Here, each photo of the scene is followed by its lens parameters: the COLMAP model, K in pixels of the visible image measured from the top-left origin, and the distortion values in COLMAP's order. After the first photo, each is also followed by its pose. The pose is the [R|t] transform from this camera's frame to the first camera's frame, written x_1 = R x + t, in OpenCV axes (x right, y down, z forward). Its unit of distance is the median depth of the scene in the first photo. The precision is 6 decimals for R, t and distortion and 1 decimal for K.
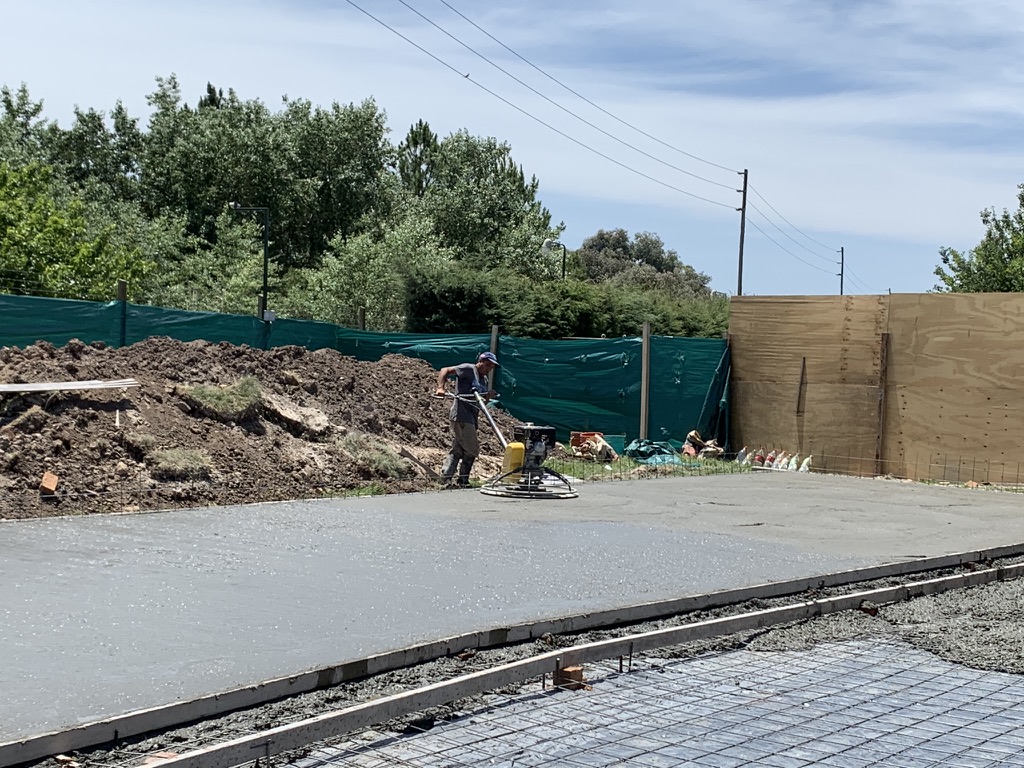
lens RADIAL K [[1636.6, 0, 509.2], [0, 1636.6, 383.5], [0, 0, 1]] dist [0.094419, 0.000000]
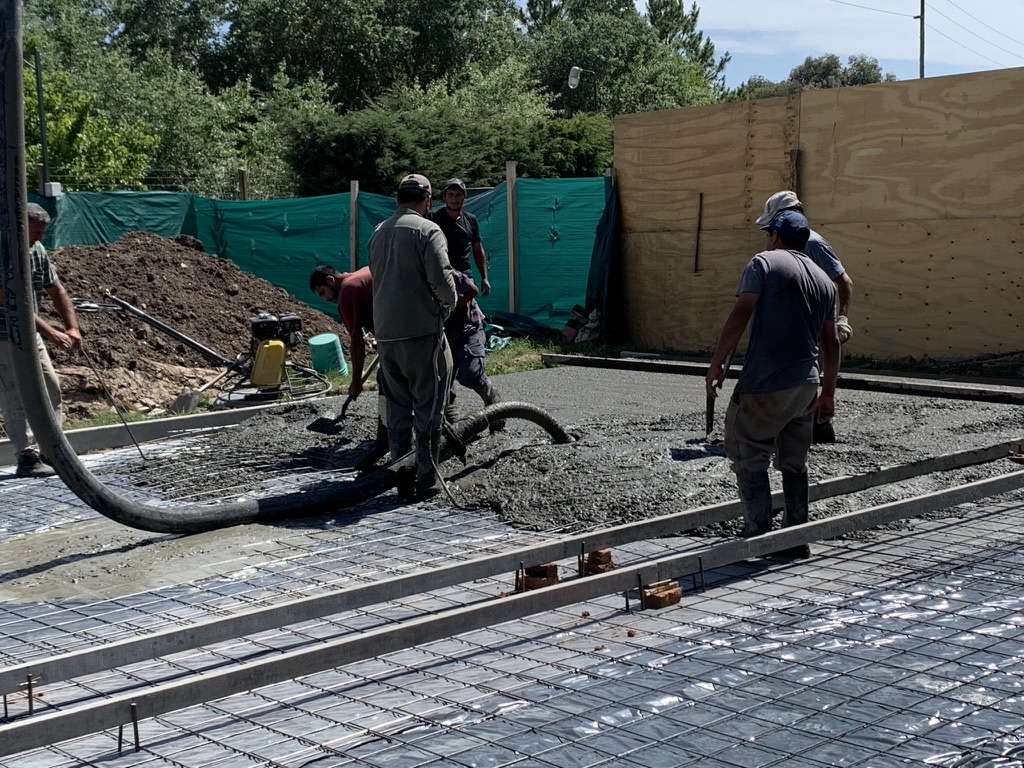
lens RADIAL K [[1636.6, 0, 514.8], [0, 1636.6, 384.4], [0, 0, 1]] dist [0.094419, 0.000000]
pose [[0.986539, -0.062620, -0.151065, 0.212431], [0.075961, 0.993548, 0.084220, 0.000538], [0.144816, -0.094561, 0.984930, 0.284215]]
